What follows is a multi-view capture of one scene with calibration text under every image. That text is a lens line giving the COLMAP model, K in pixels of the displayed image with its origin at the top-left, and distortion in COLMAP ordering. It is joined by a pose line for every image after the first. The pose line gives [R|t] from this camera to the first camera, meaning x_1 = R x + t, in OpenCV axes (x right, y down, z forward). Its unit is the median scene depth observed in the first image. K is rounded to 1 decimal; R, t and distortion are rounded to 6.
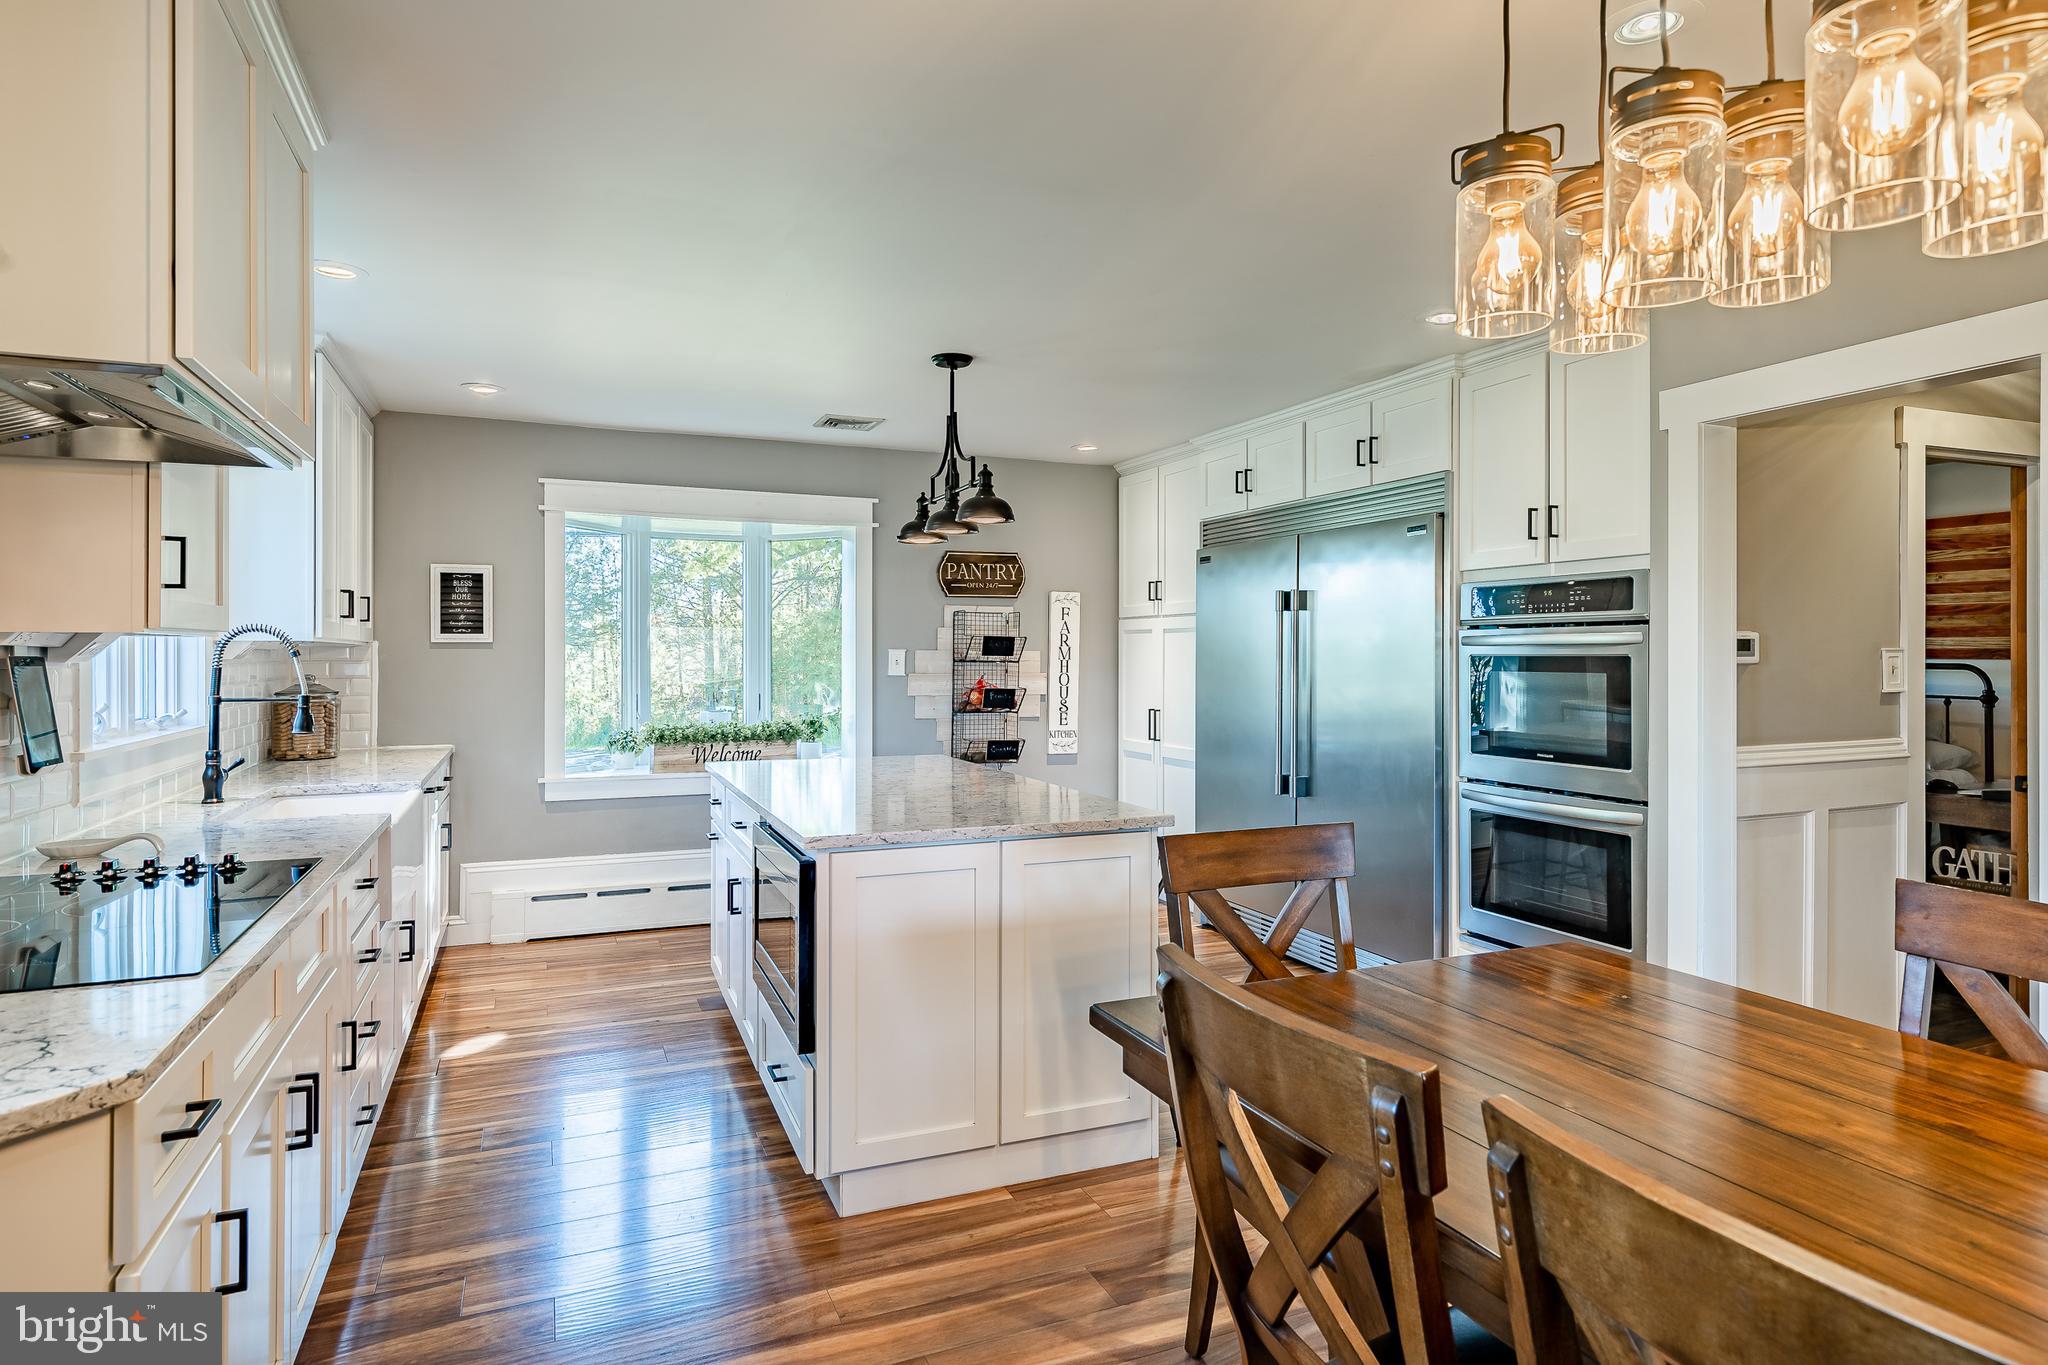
lens RADIAL K [[1137.5, 0, 1022.1], [0, 1137.5, 661.3], [0, 0, 1]] dist [0.004311, 0.000983]
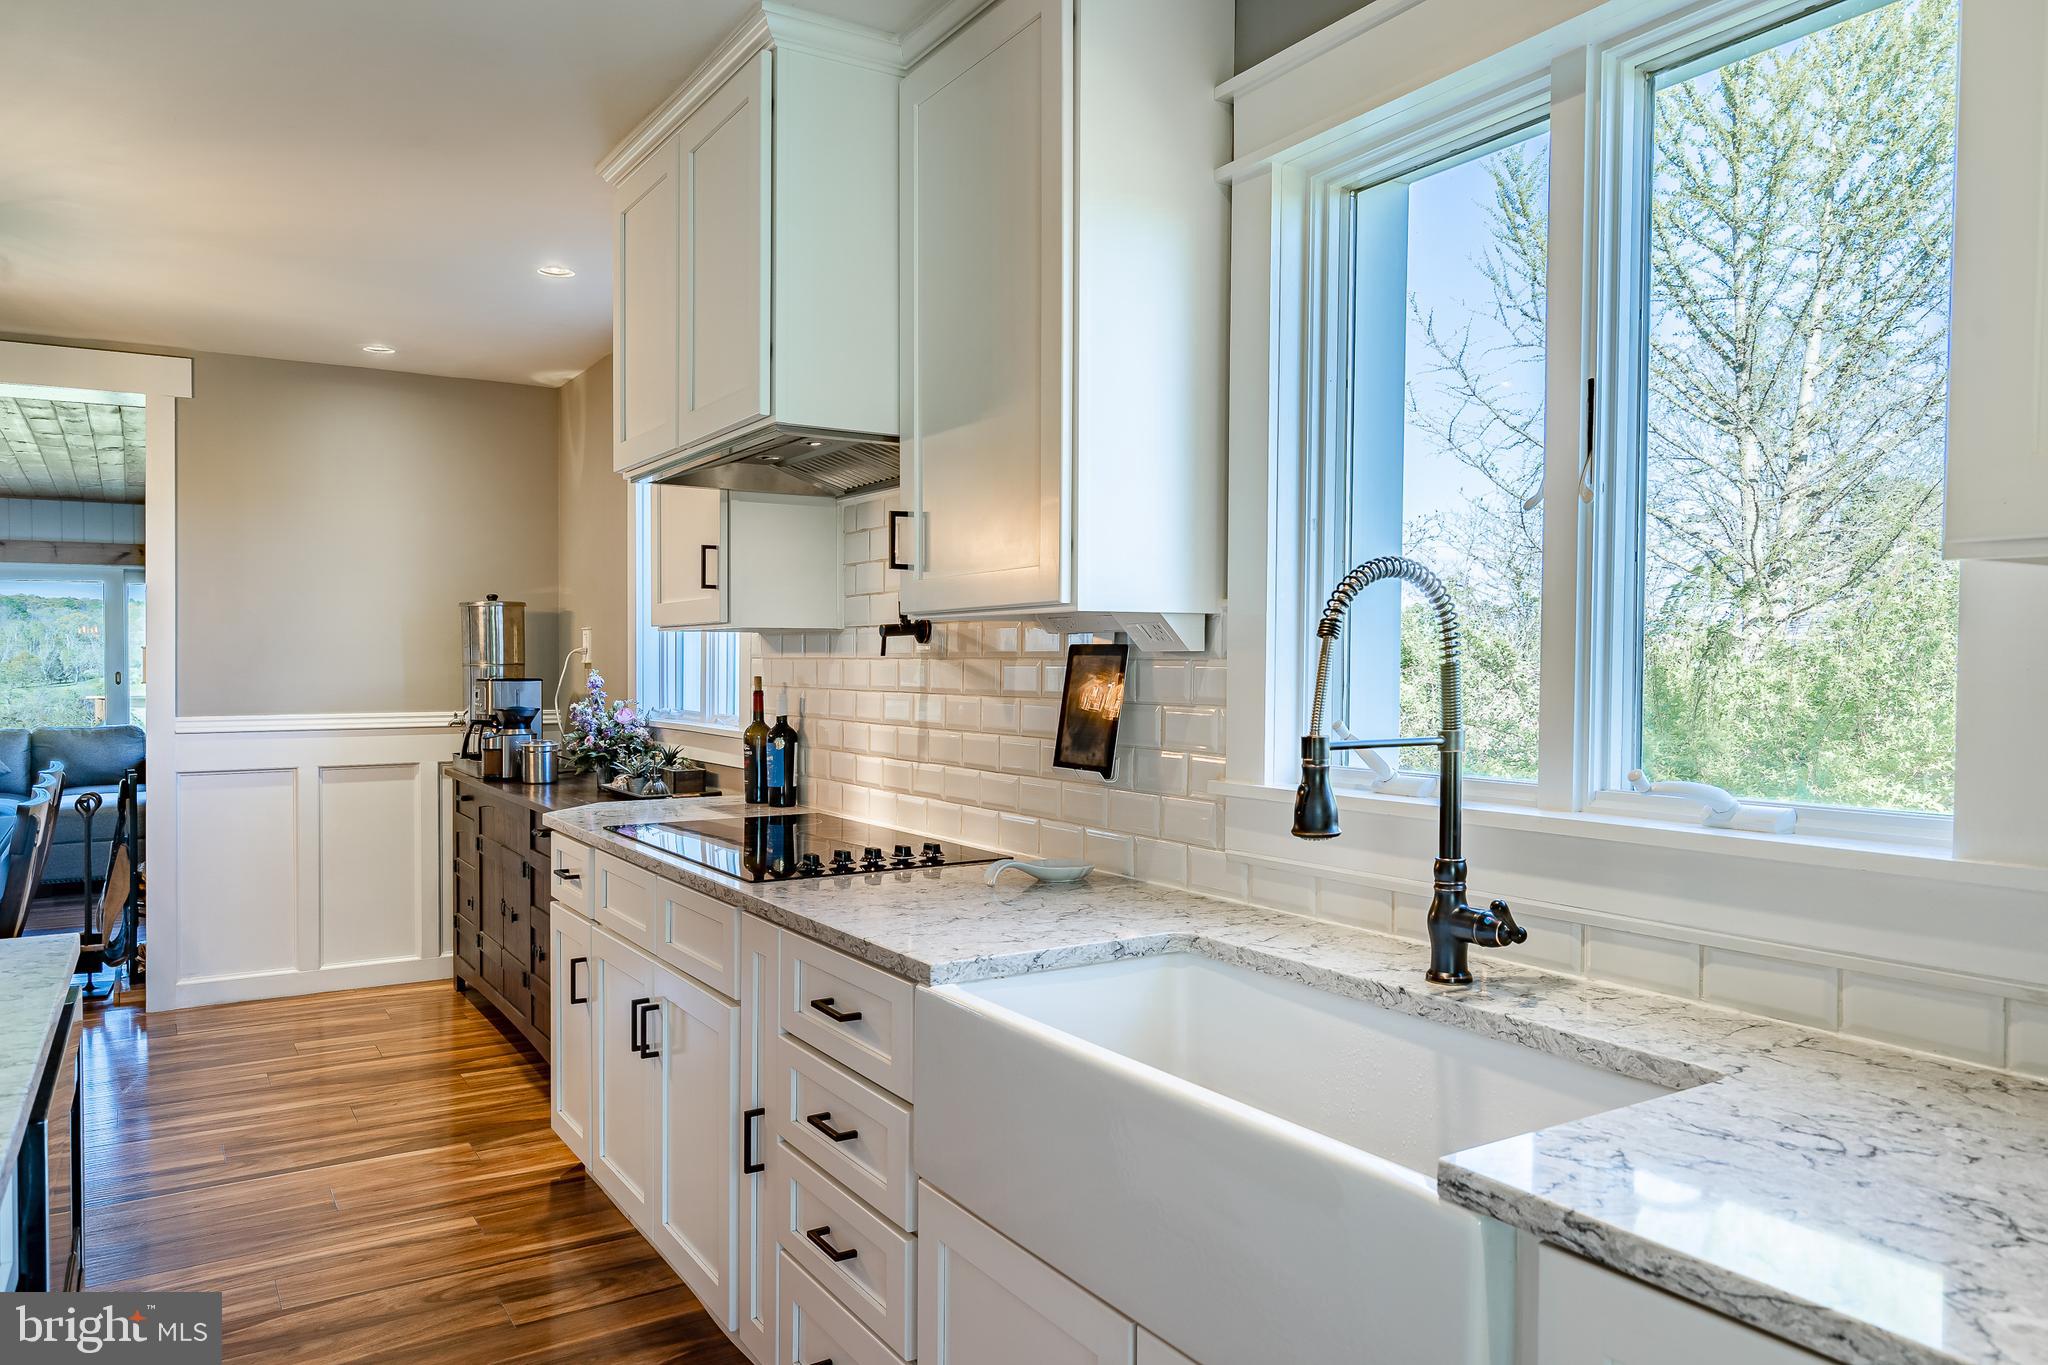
lens RADIAL K [[1401.2, 0, 1025.3], [0, 1401.2, 690.9], [0, 0, 1]] dist [0.001976, 0.000237]
pose [[-0.986940, -0.000488, -0.161087, -0.287462], [-0.004603, 0.999673, 0.025173, 0.002296], [0.161022, 0.025586, -0.986619, 0.914329]]
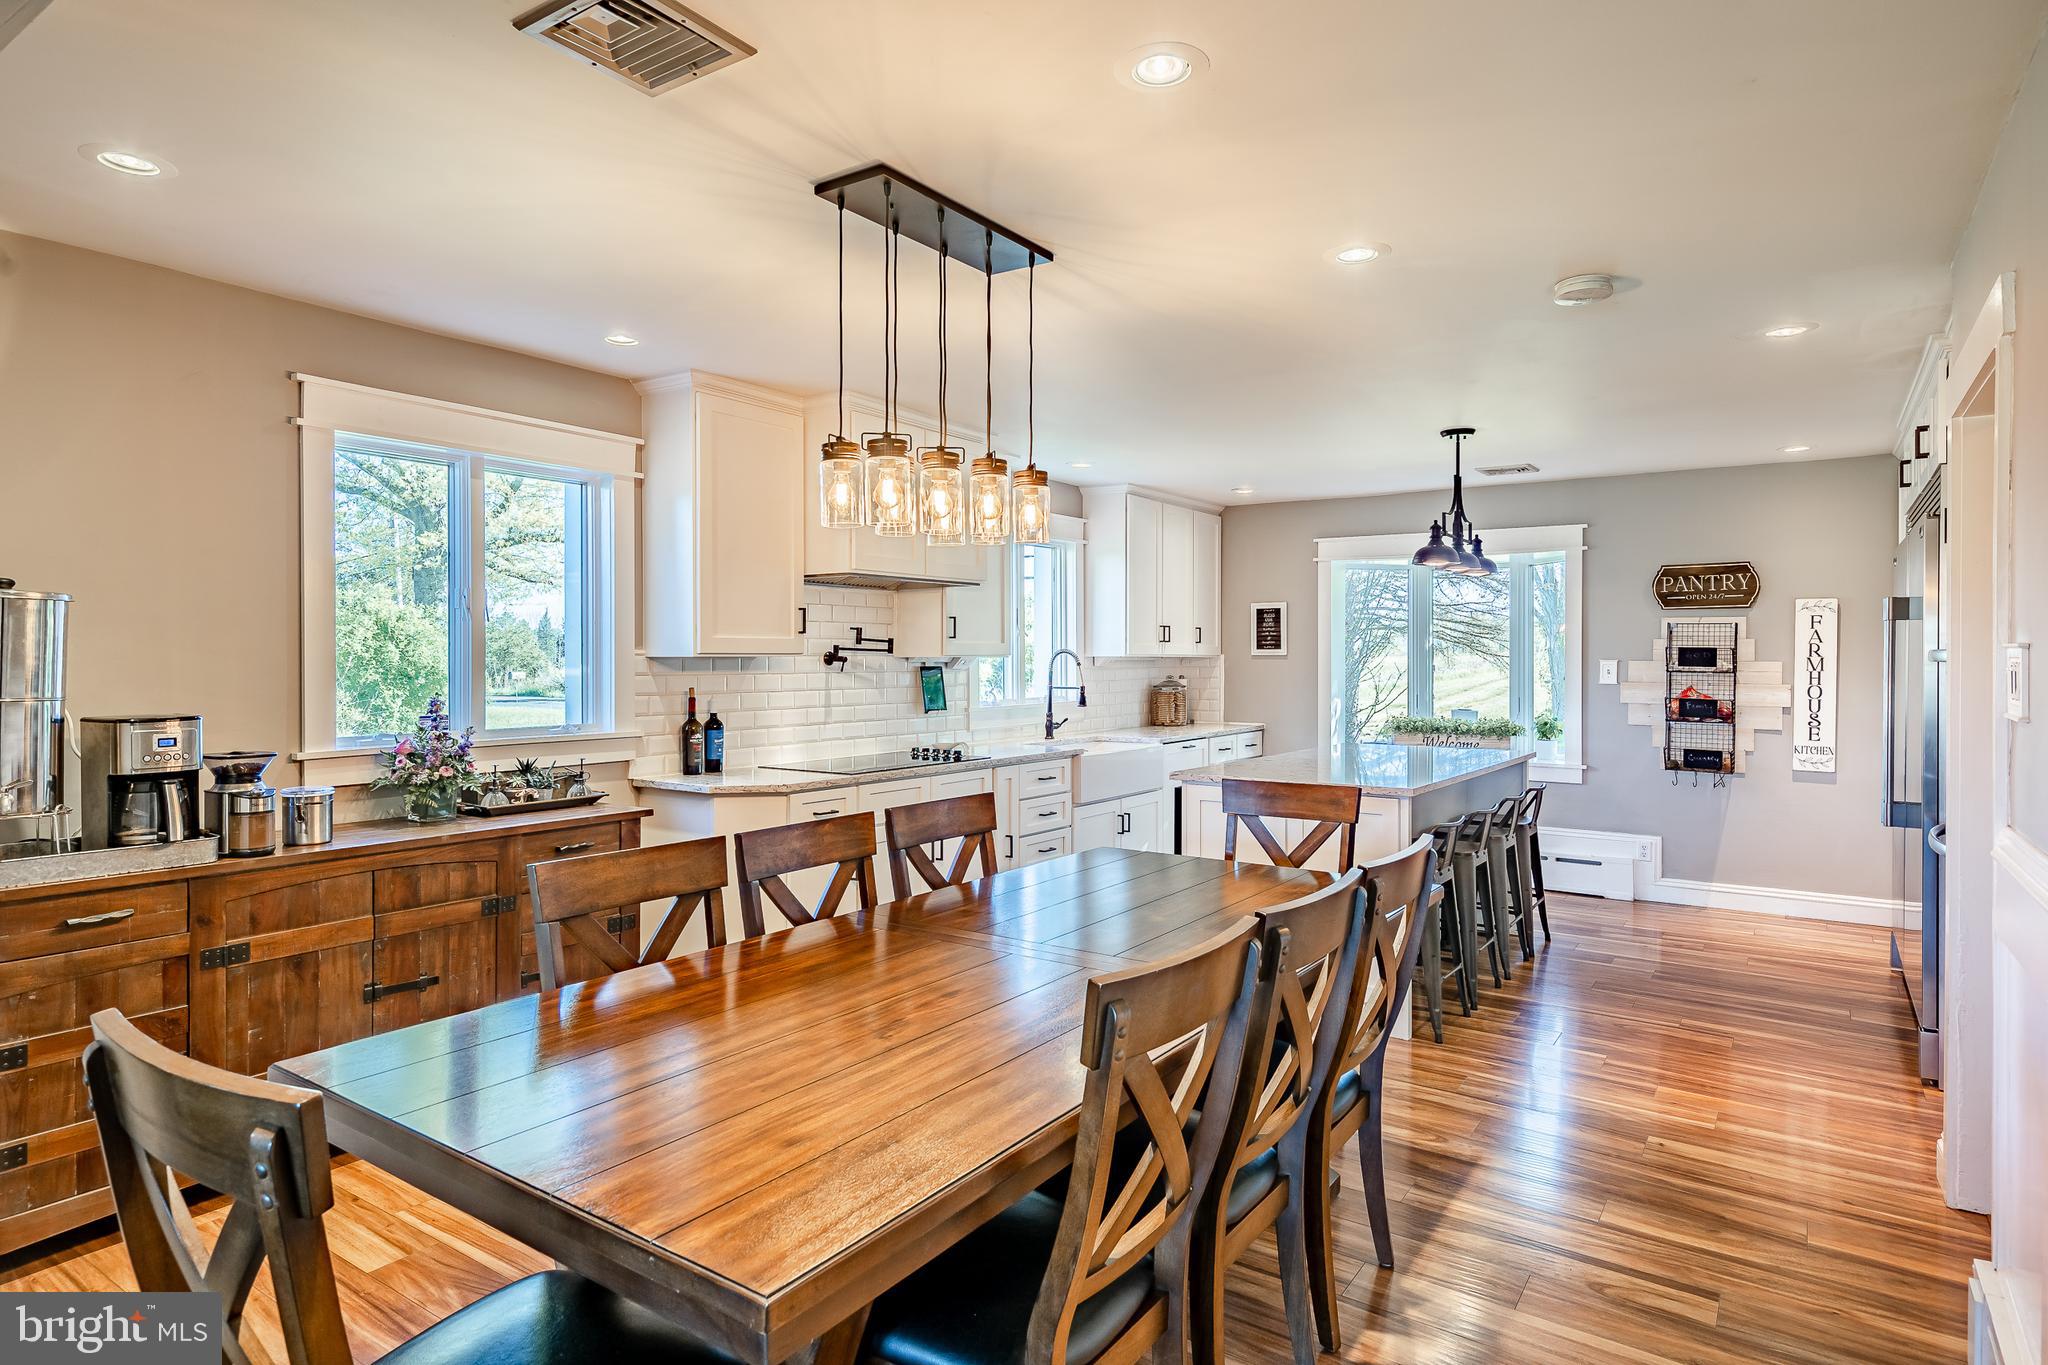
lens RADIAL K [[1137.5, 0, 1022.1], [0, 1137.5, 661.3], [0, 0, 1]] dist [0.004311, 0.000983]
pose [[0.533745, 0.003902, -0.845636, 0.583183], [-0.005218, 0.999986, 0.001320, -0.008634], [0.845629, 0.003708, 0.533758, -0.063968]]
